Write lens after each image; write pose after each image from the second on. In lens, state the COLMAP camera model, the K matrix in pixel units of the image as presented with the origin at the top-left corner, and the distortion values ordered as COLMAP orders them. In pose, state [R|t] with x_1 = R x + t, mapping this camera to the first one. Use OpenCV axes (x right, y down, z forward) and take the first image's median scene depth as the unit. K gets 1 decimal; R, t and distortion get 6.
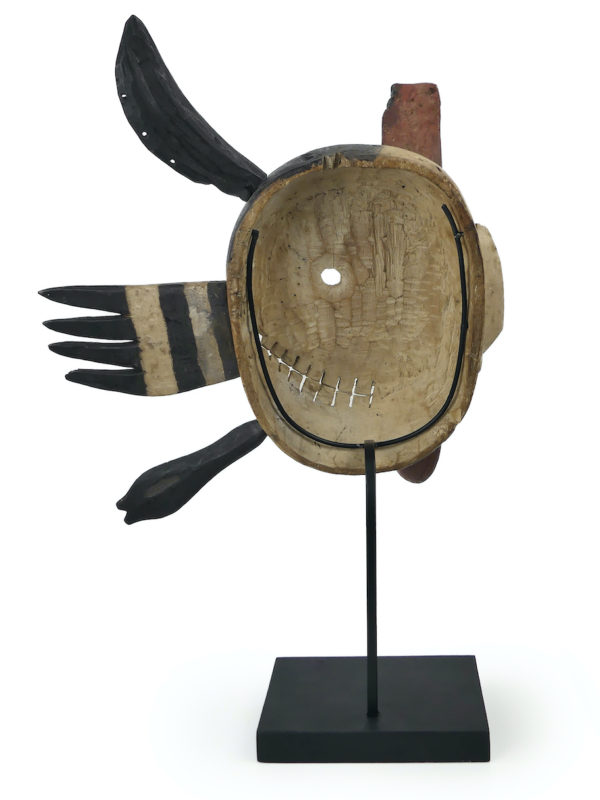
lens RADIAL K [[1125.5, 0, 296.3], [0, 1125.5, 398.2], [0, 0, 1]] dist [-0.092583, 0.000000]
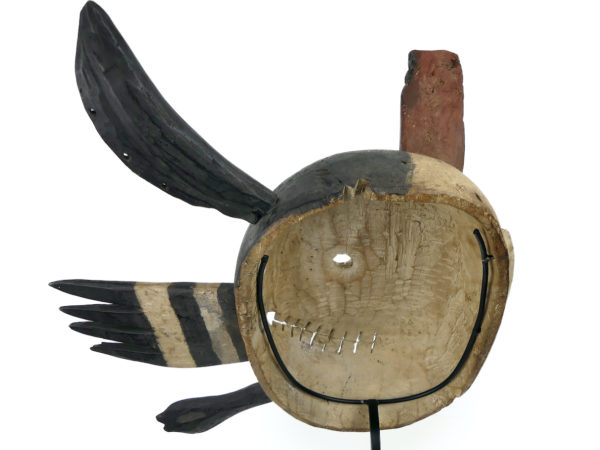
lens RADIAL K [[516.2, 0, 312.6], [0, 516.2, 245.2], [0, 0, 1]] dist [-0.017484, -0.040898]
pose [[0.999714, 0.006163, 0.023101, -0.007232], [-0.011982, 0.965263, 0.261005, -0.245724], [-0.020690, -0.261207, 0.965061, 0.558288]]
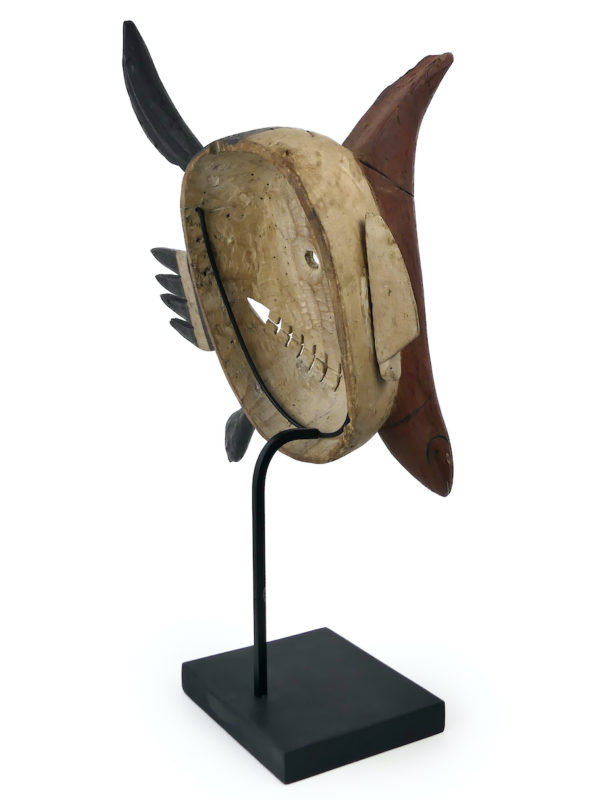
lens RADIAL K [[1125.5, 0, 300.5], [0, 1125.5, 400.7], [0, 0, 1]] dist [-0.092583, 0.000000]
pose [[0.573138, 0.186618, -0.797926, 0.850148], [-0.145814, 0.981409, 0.124795, -0.108504], [0.806381, 0.044825, 0.589695, 0.415333]]
